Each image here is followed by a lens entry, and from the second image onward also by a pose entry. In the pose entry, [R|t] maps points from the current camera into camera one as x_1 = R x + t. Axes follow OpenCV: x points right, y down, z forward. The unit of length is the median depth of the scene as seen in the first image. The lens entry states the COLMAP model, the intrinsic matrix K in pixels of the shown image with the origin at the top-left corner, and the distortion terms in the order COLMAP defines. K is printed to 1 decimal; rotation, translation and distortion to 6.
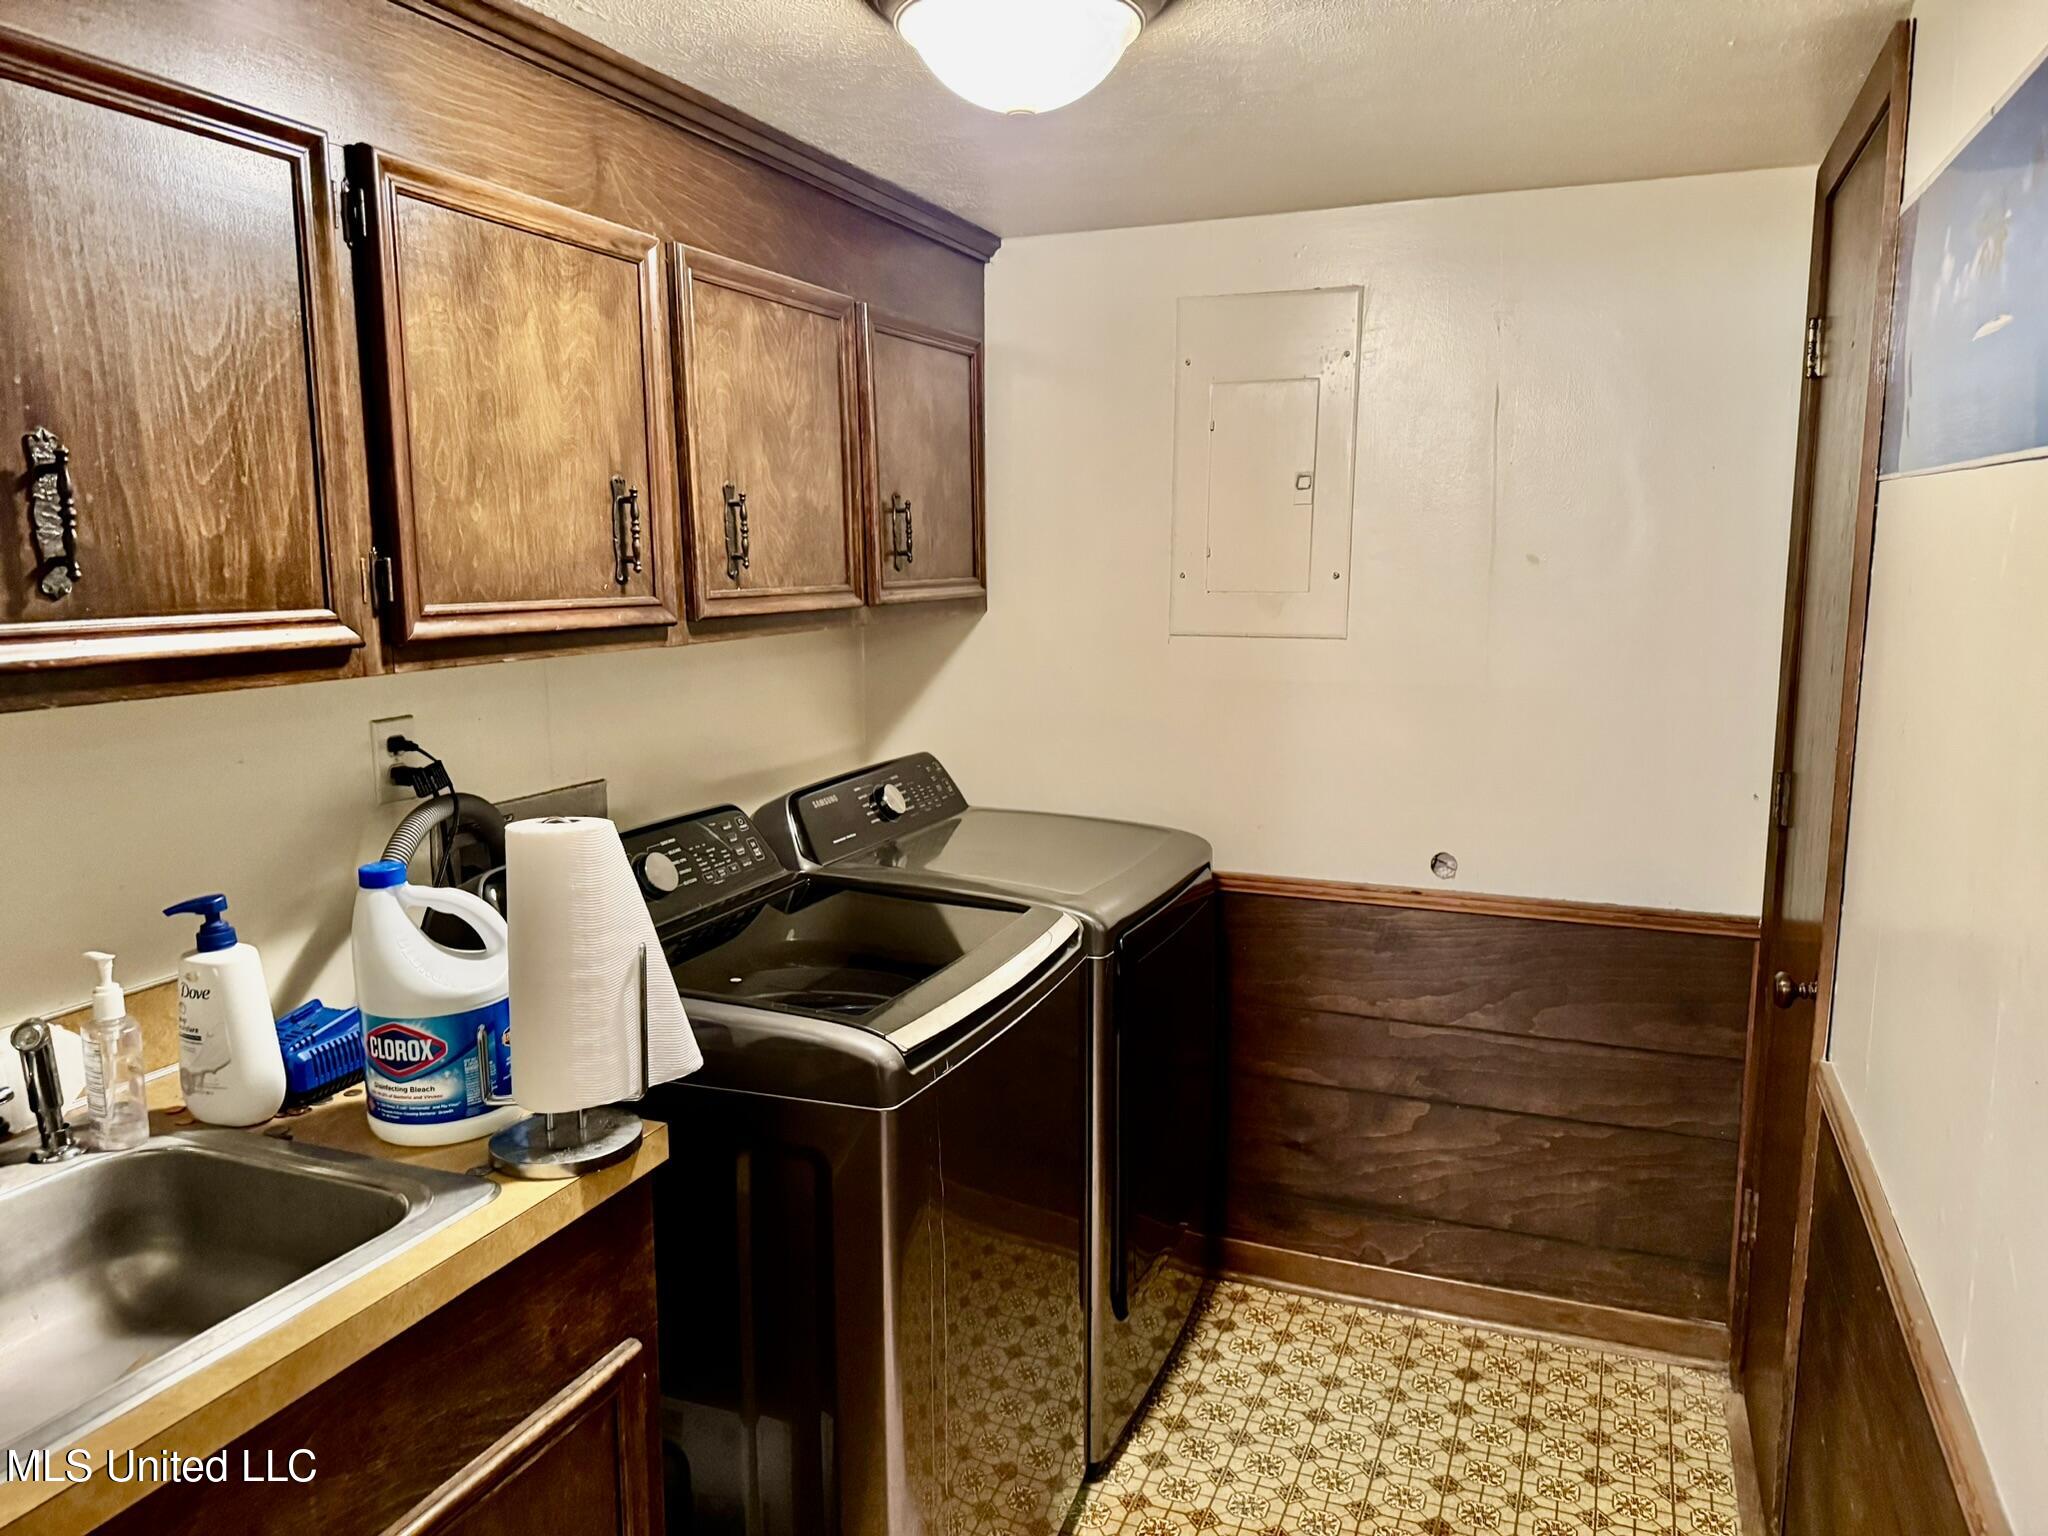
lens RADIAL K [[1395.9, 0, 1027.0], [0, 1395.9, 779.5], [0, 0, 1]] dist [-0.025998, -0.025171]
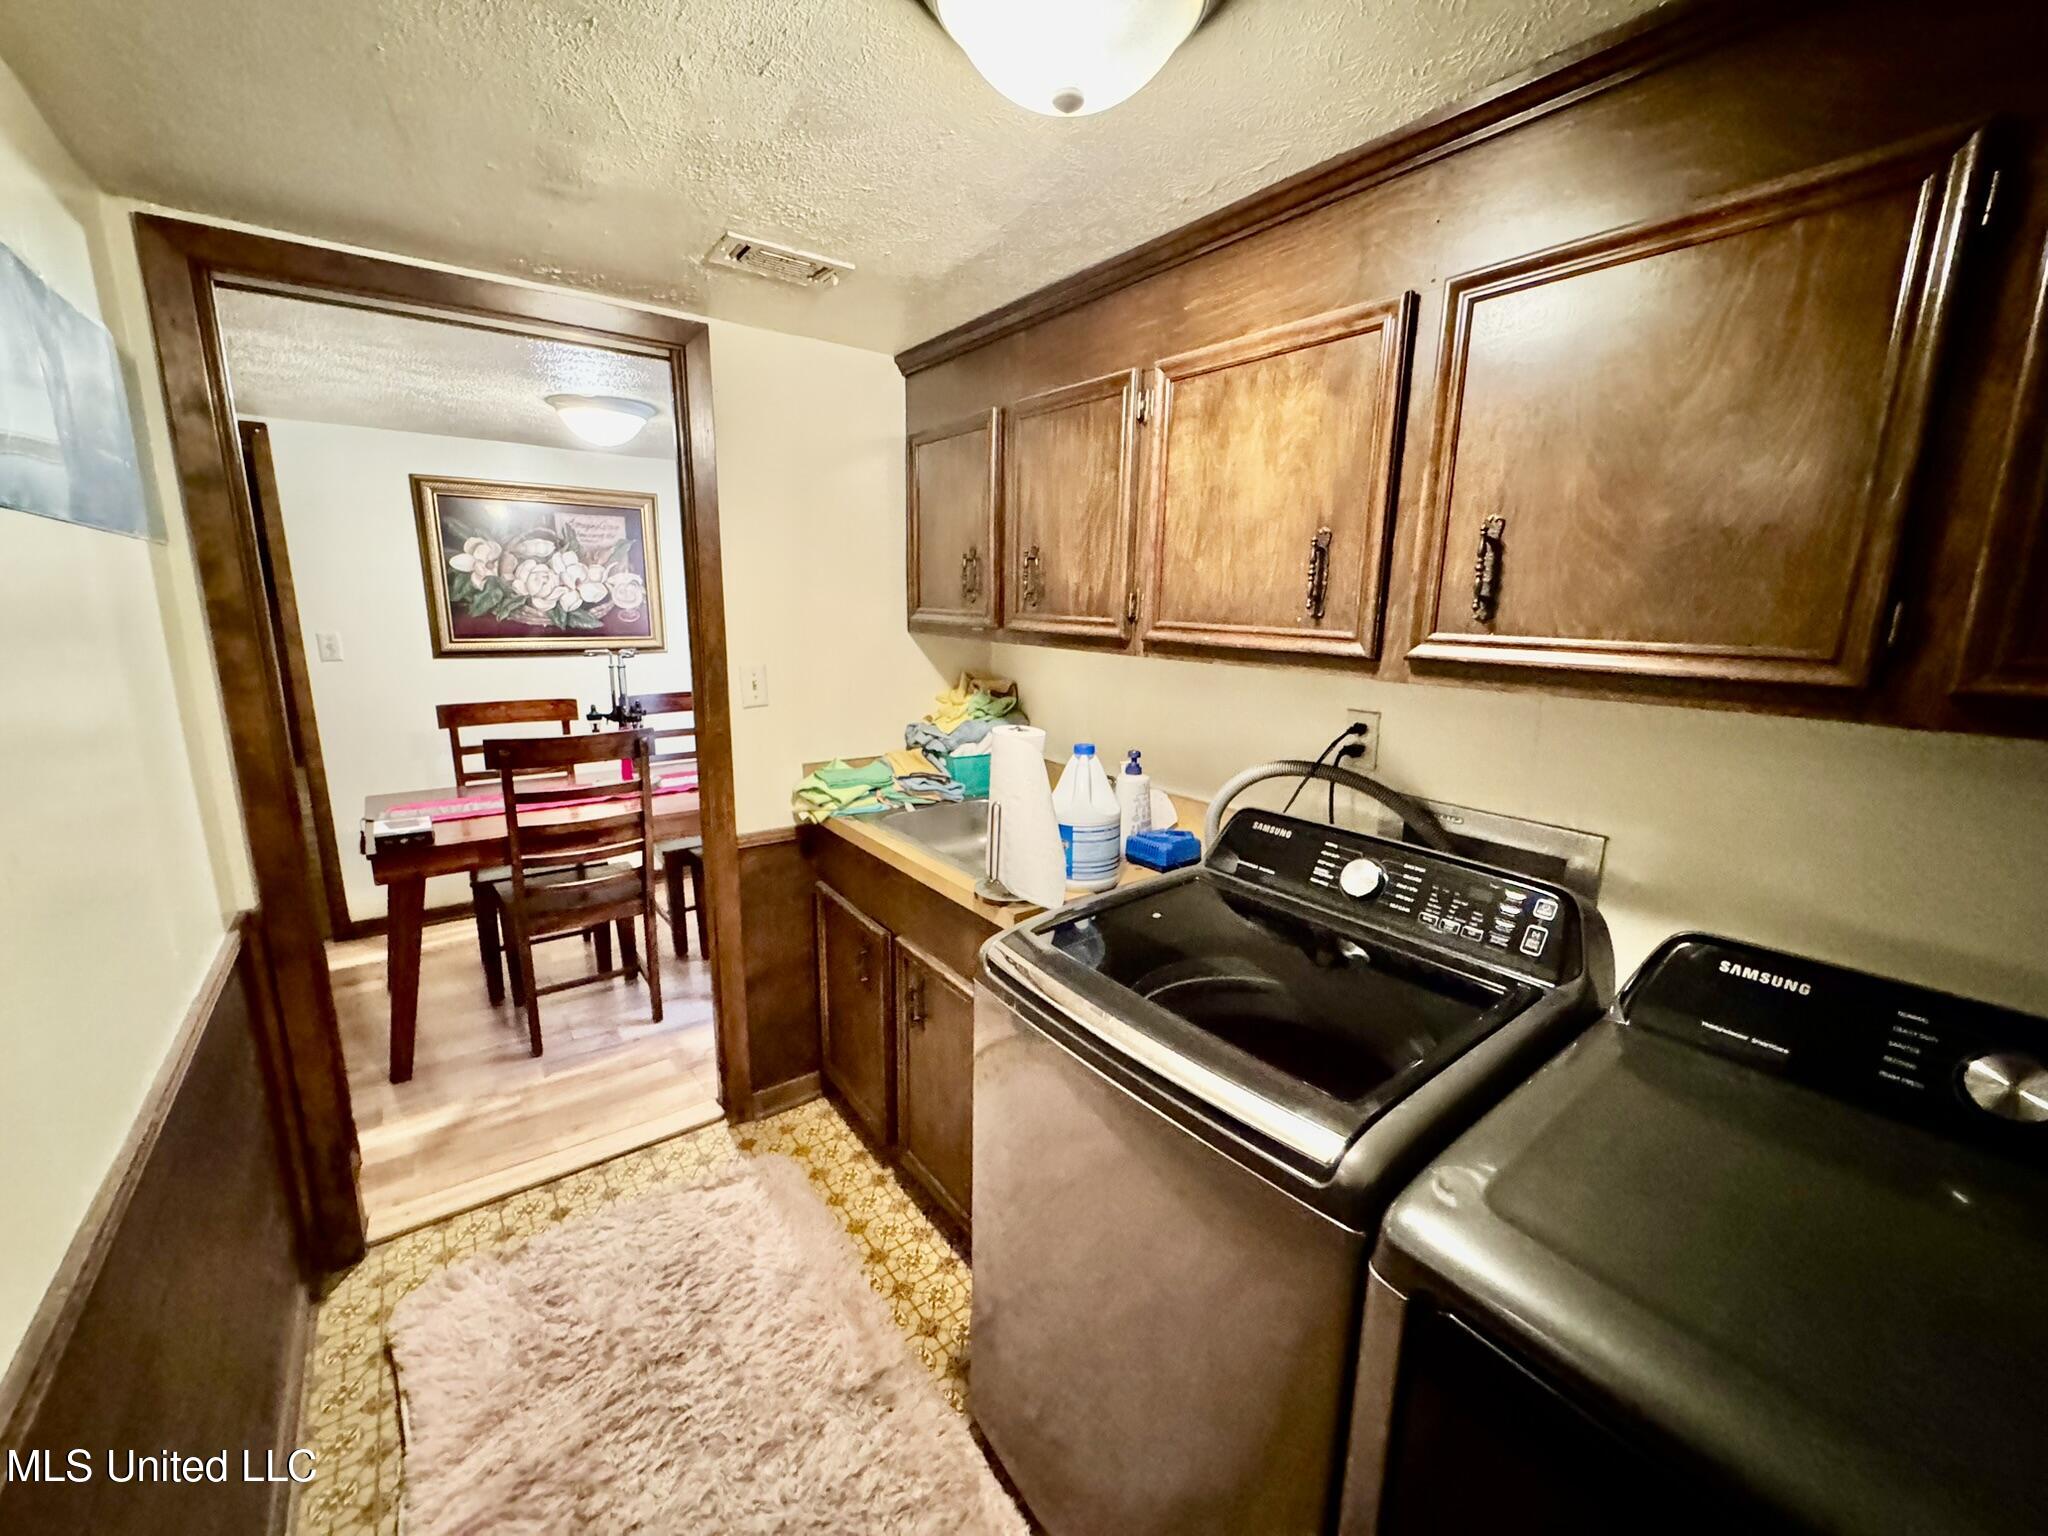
lens RADIAL K [[817.9, 0, 1028.4], [0, 817.9, 752.4], [0, 0, 1]] dist [-0.000278, -0.000006]
pose [[-0.496251, 0.165898, -0.852181, 0.503951], [-0.147416, 0.951218, 0.271022, -0.202246], [0.855572, 0.260120, -0.447587, 1.232984]]
